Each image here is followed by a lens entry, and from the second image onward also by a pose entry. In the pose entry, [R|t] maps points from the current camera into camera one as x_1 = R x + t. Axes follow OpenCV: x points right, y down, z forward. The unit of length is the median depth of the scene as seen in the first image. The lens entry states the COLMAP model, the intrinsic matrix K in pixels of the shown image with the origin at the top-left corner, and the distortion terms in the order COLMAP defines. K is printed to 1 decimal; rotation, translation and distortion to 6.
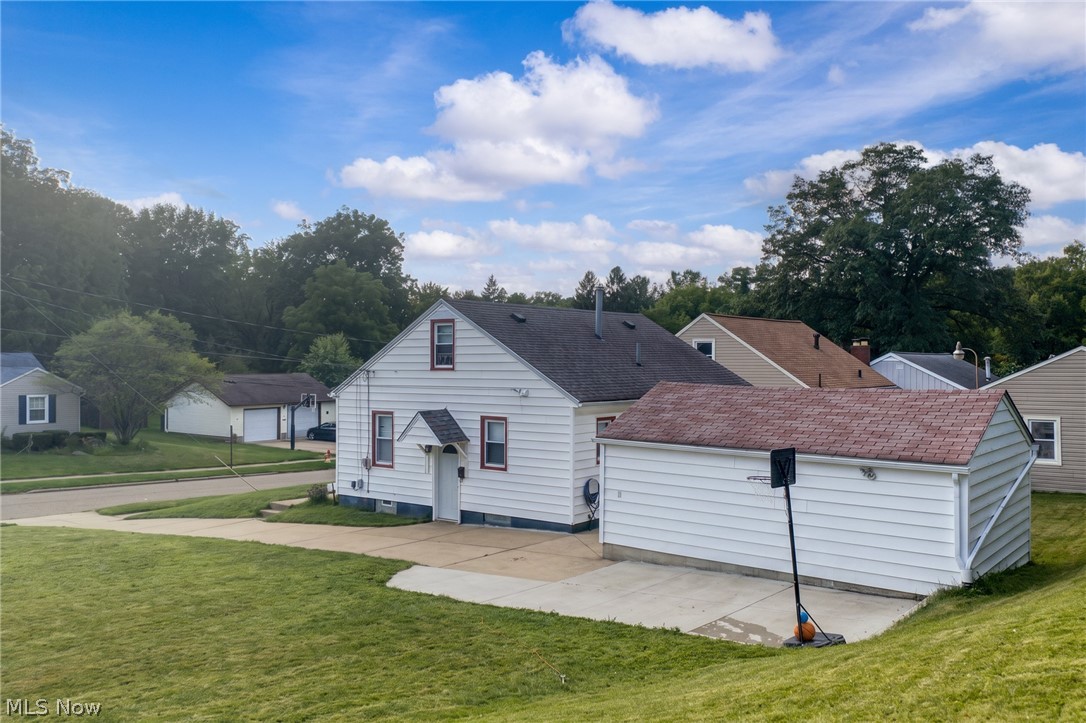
lens RADIAL K [[887.3, 0, 543.0], [0, 887.3, 361.5], [0, 0, 1]] dist [0.042275, -0.065207]
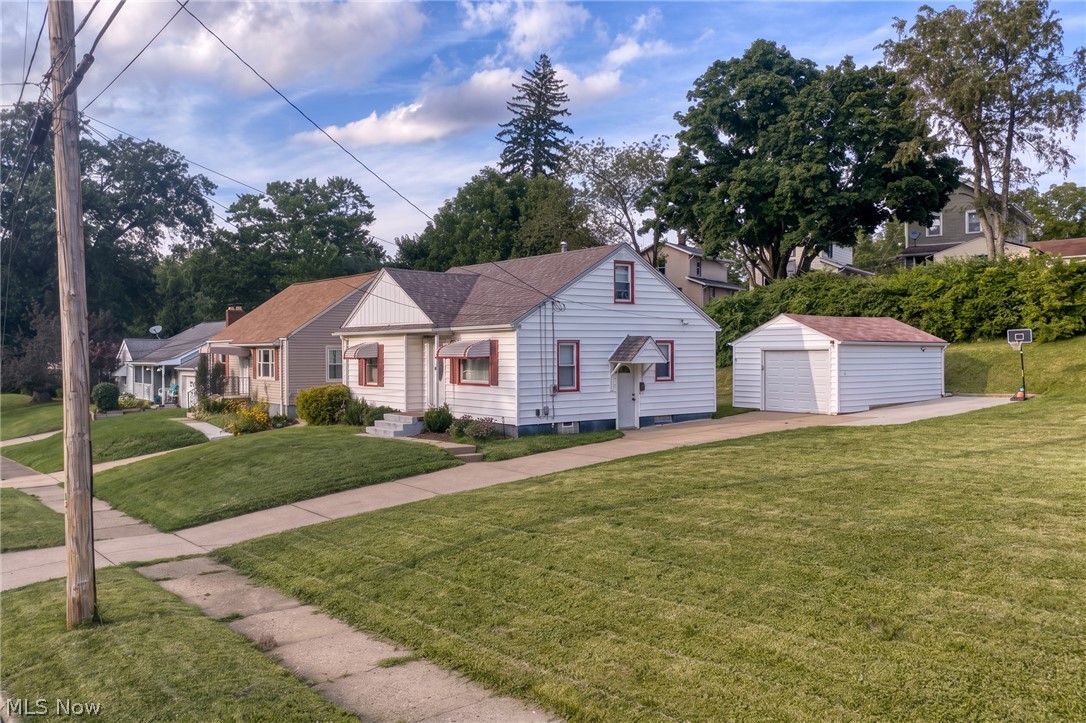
lens RADIAL K [[887.3, 0, 543.0], [0, 887.3, 361.5], [0, 0, 1]] dist [0.042275, -0.065207]
pose [[0.265590, -0.018284, 0.963913, -1.270415], [-0.002813, 0.999801, 0.019740, 0.063385], [-0.964082, -0.007954, 0.265486, 0.773078]]
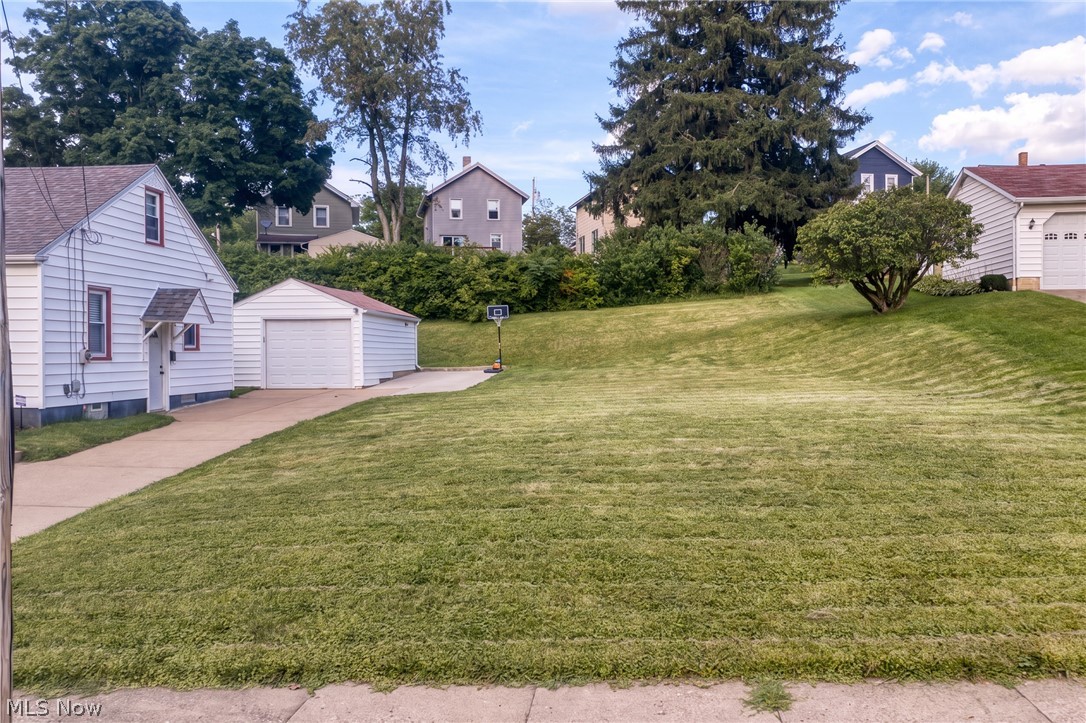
lens RADIAL K [[887.3, 0, 543.0], [0, 887.3, 361.5], [0, 0, 1]] dist [0.042275, -0.065207]
pose [[-0.533353, -0.012214, 0.845805, -1.071732], [-0.008006, 0.999924, 0.009392, 0.114057], [-0.845855, -0.001762, -0.533410, 1.128454]]
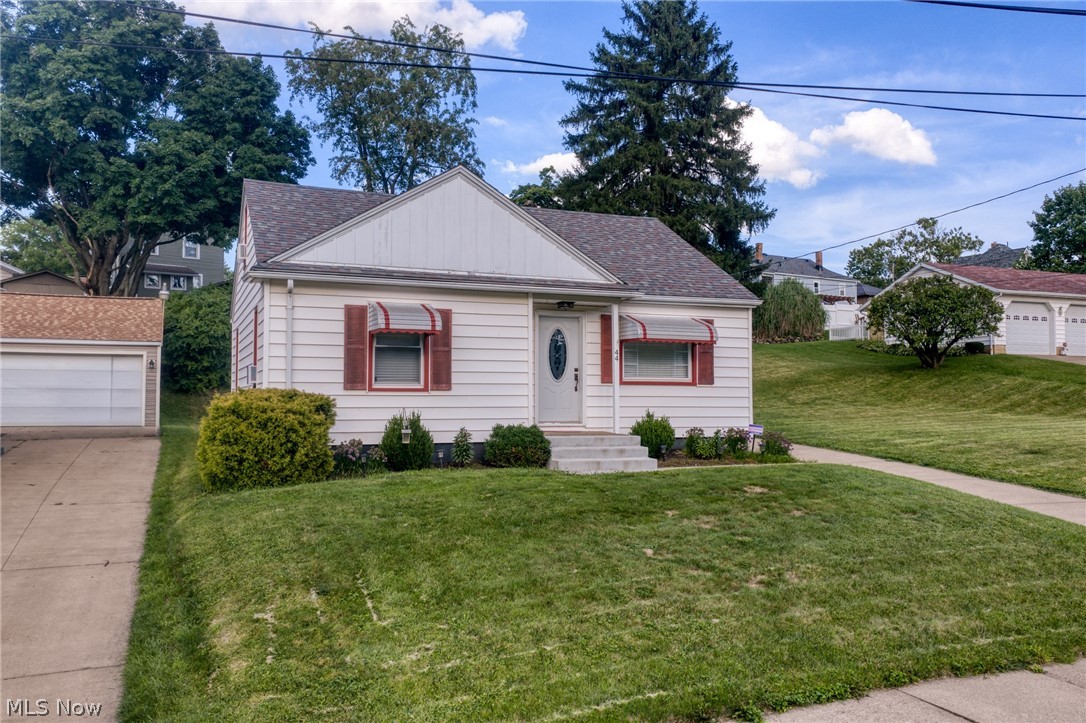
lens RADIAL K [[887.3, 0, 543.0], [0, 887.3, 361.5], [0, 0, 1]] dist [0.042275, -0.065207]
pose [[-0.860794, 0.017131, 0.508665, -0.495075], [-0.010756, 0.998598, -0.051833, 0.137894], [-0.508839, -0.050089, -0.859403, 1.878020]]
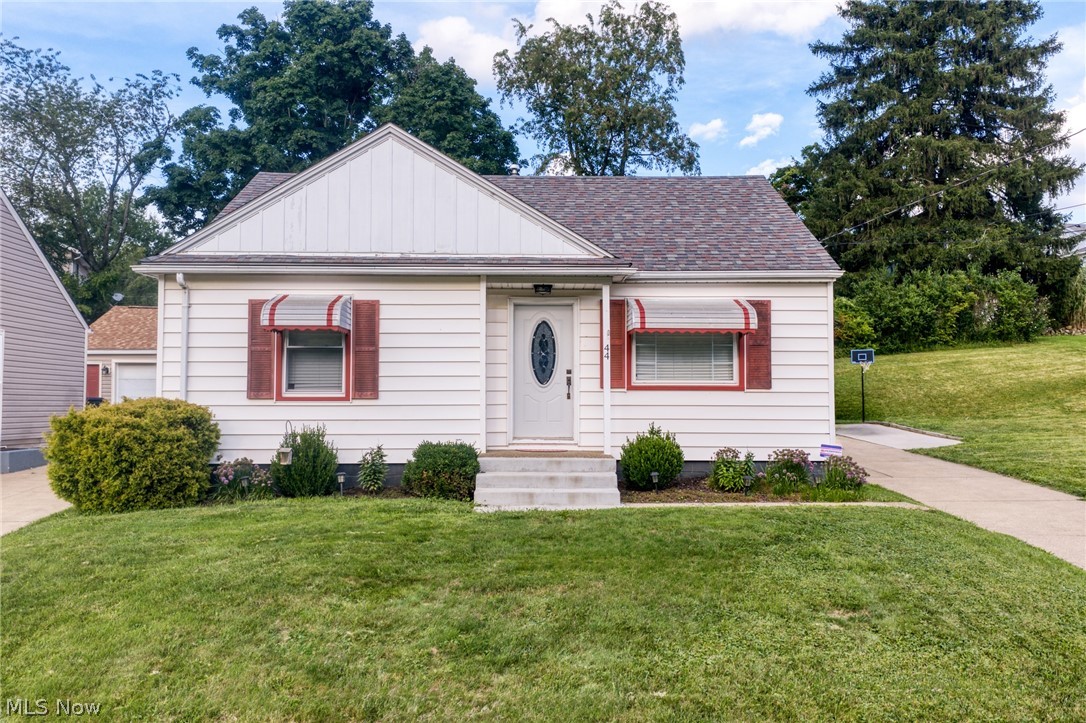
lens RADIAL K [[887.3, 0, 543.0], [0, 887.3, 361.5], [0, 0, 1]] dist [0.042275, -0.065207]
pose [[-0.612615, 0.034987, 0.789607, -0.590603], [-0.011569, 0.998516, -0.053219, 0.130539], [-0.790297, -0.041738, -0.611301, 1.592536]]
